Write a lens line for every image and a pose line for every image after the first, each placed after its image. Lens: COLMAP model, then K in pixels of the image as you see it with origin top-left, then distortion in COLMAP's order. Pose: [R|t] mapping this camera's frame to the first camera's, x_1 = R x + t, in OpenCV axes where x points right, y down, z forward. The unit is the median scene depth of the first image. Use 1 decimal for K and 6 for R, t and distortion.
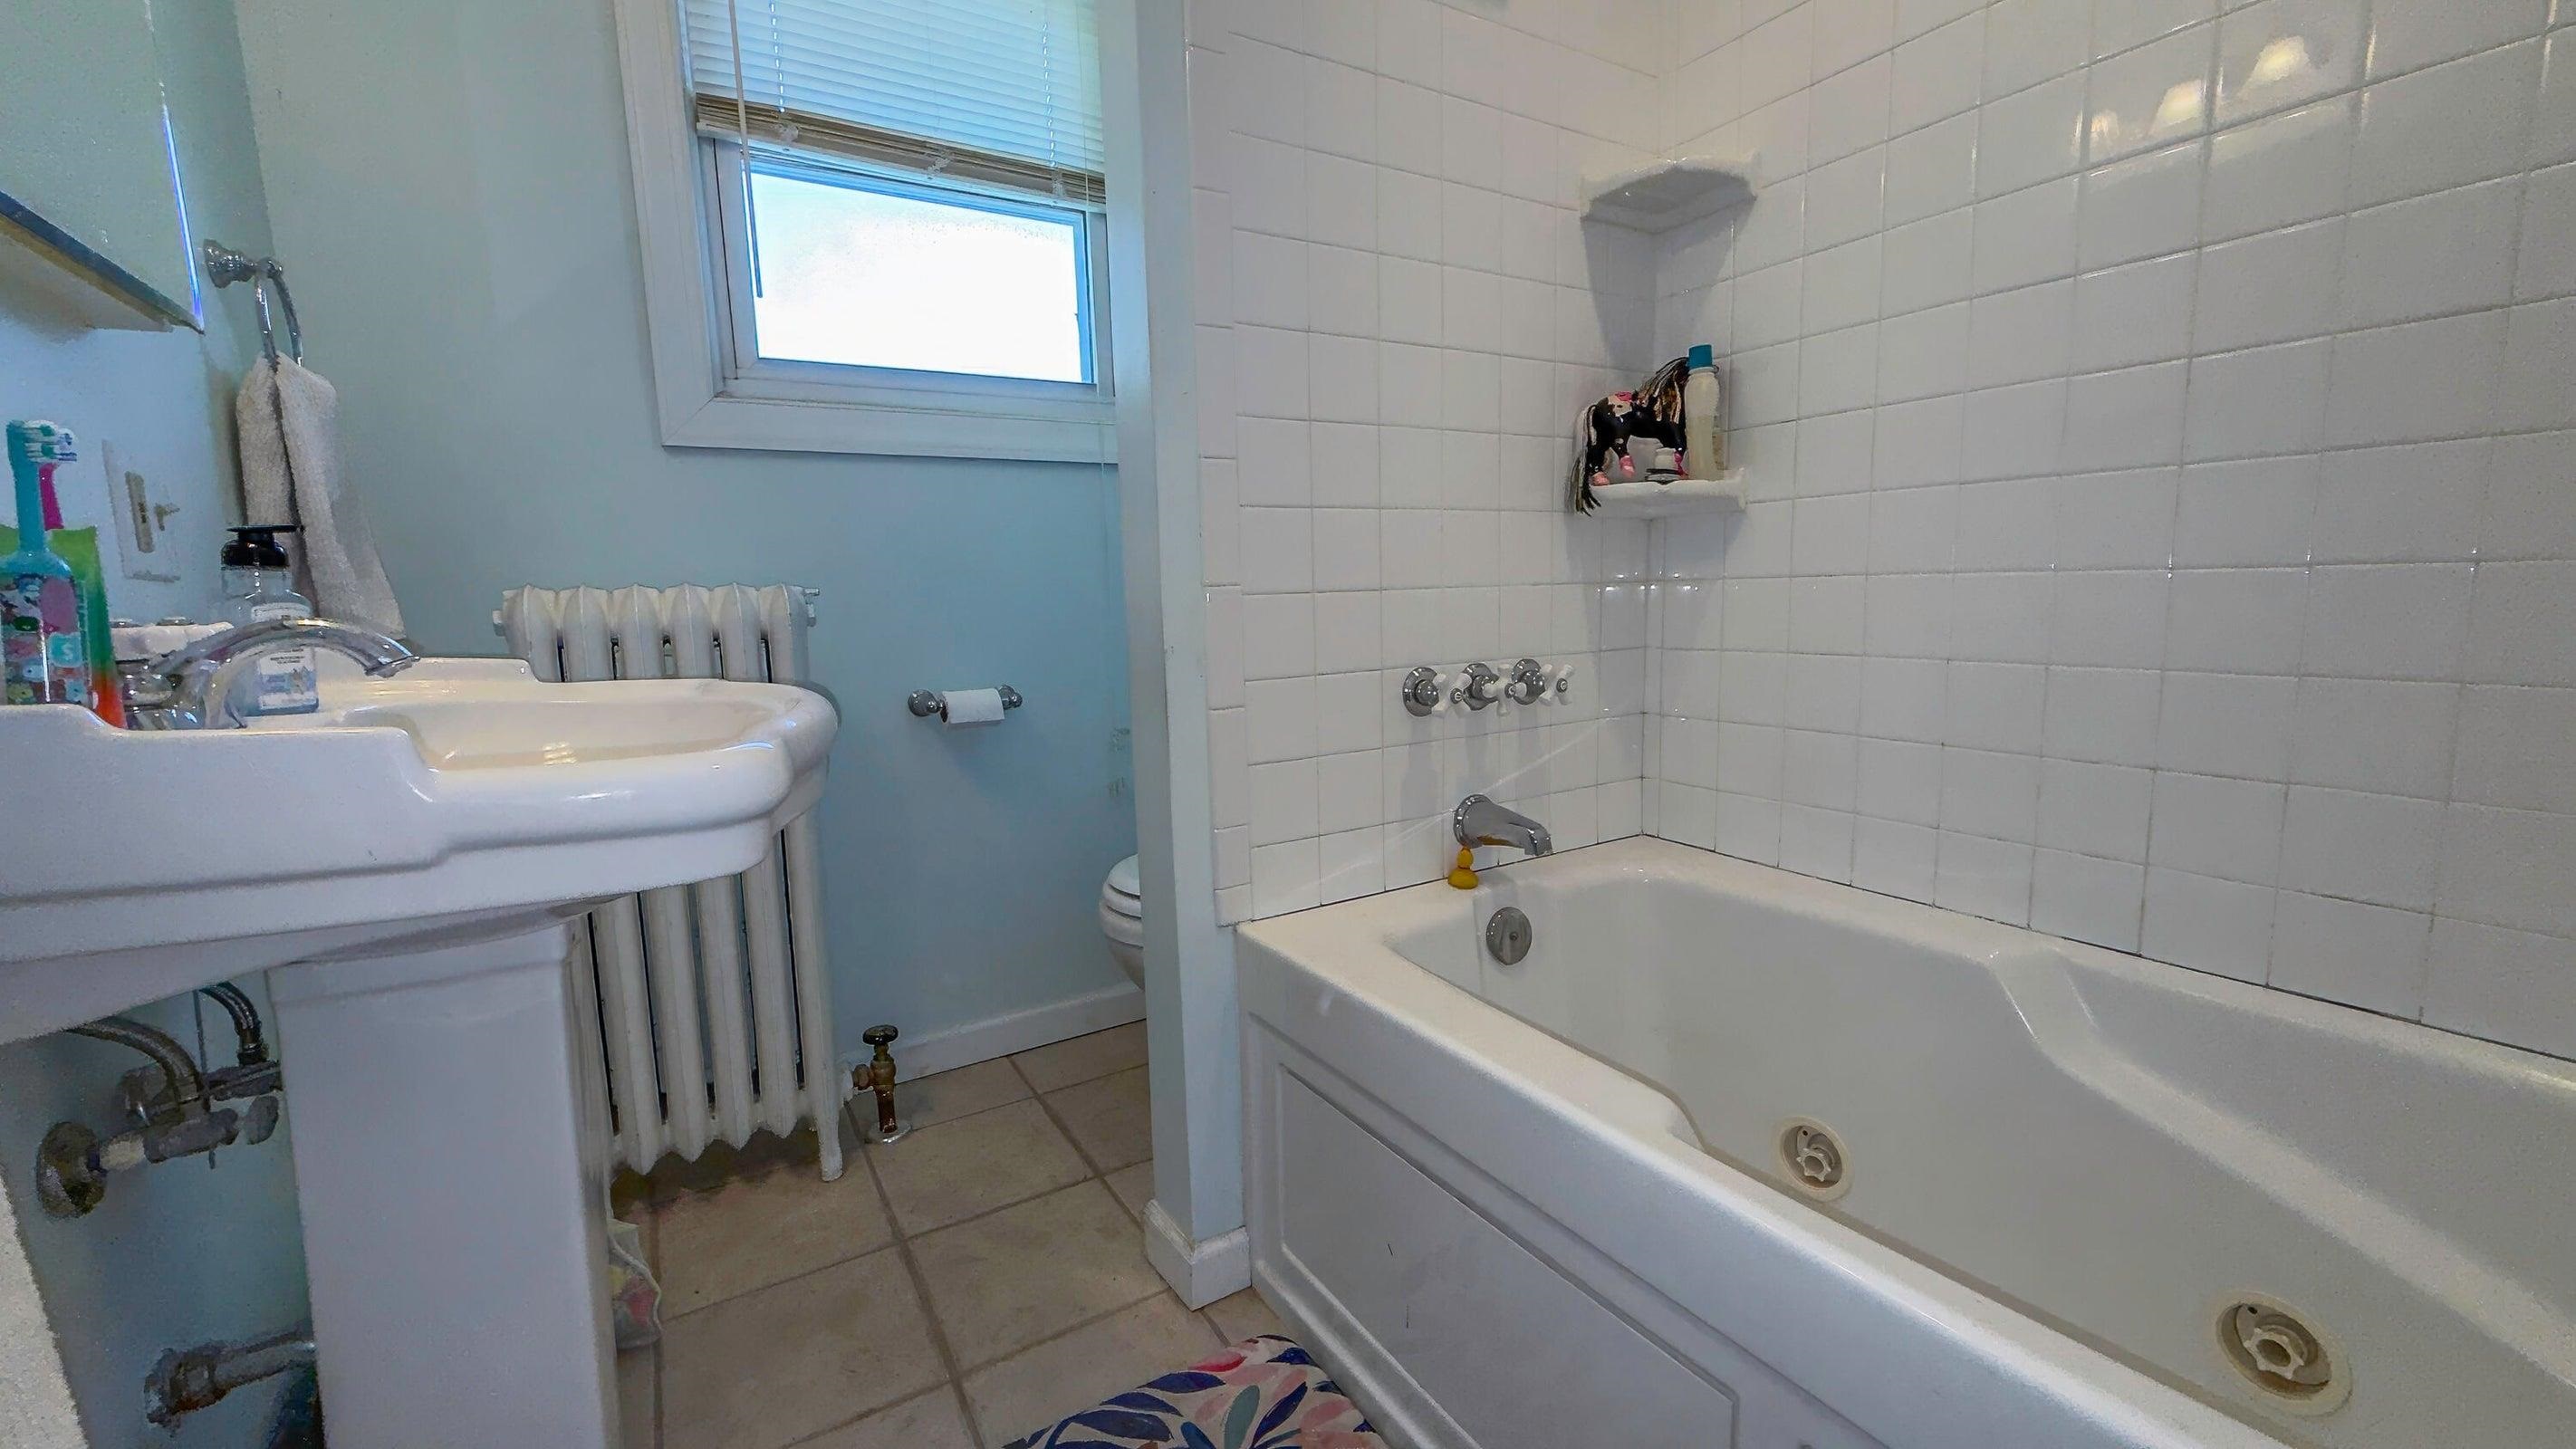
lens RADIAL K [[1028.1, 0, 1285.7], [0, 1028.1, 727.7], [0, 0, 1]] dist [-0.003781, -0.000054]
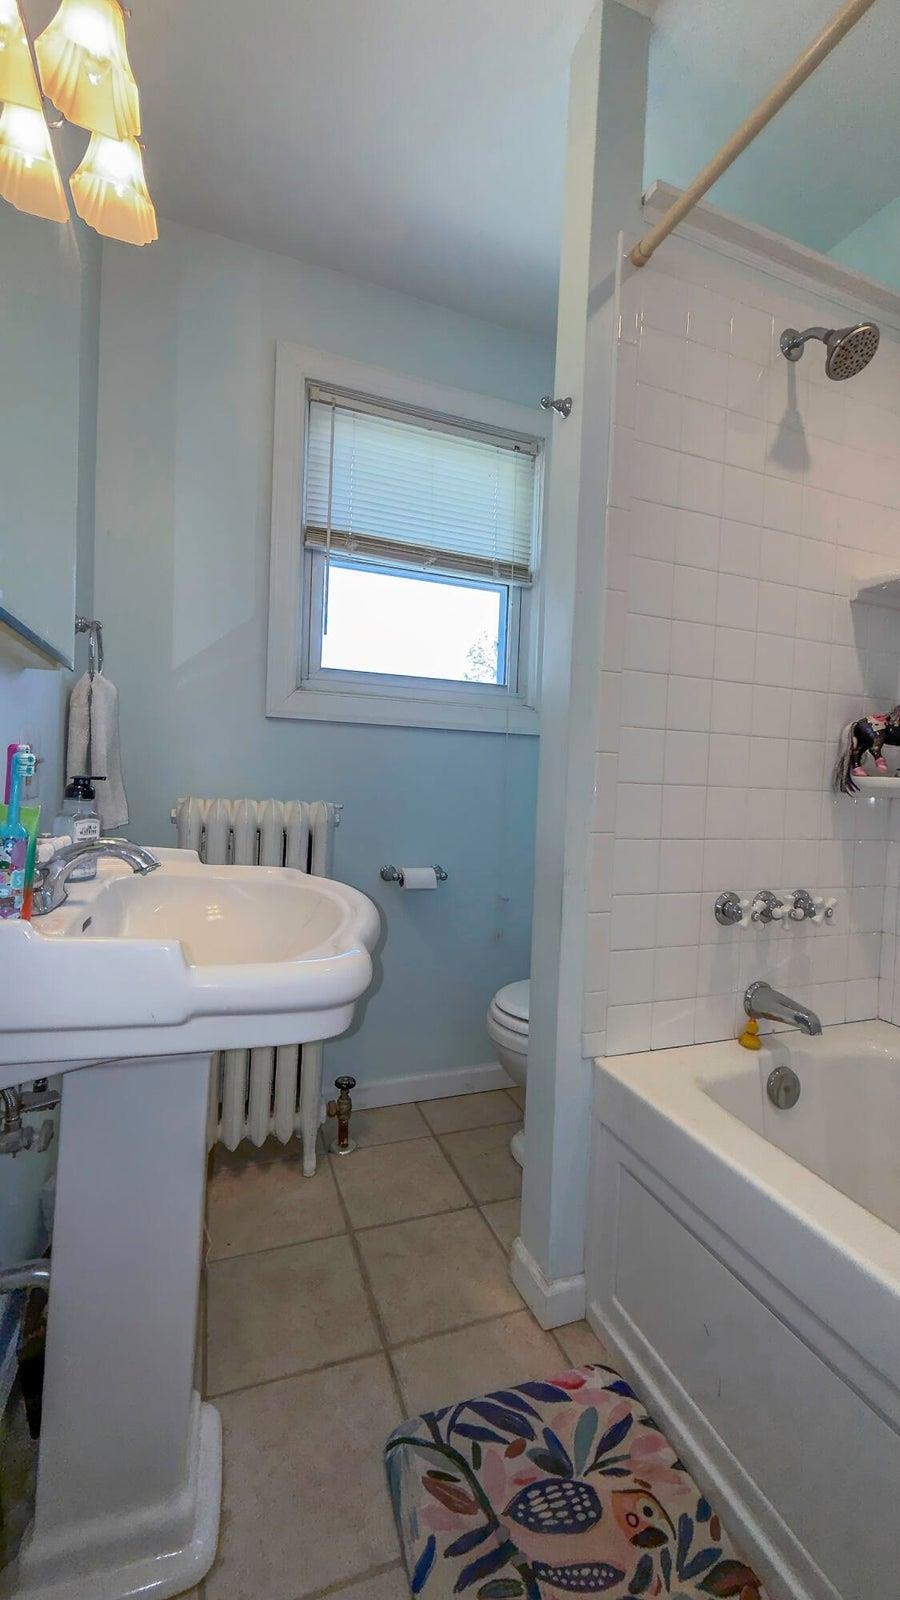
lens RADIAL K [[638.6, 0, 449.9], [0, 638.6, 793.2], [0, 0, 1]] dist [-0.003781, -0.000054]
pose [[0.979280, 0.068651, -0.190518, -0.092826], [-0.090213, 0.990168, -0.106904, -0.063728], [0.181306, 0.121876, 0.975846, 0.011886]]
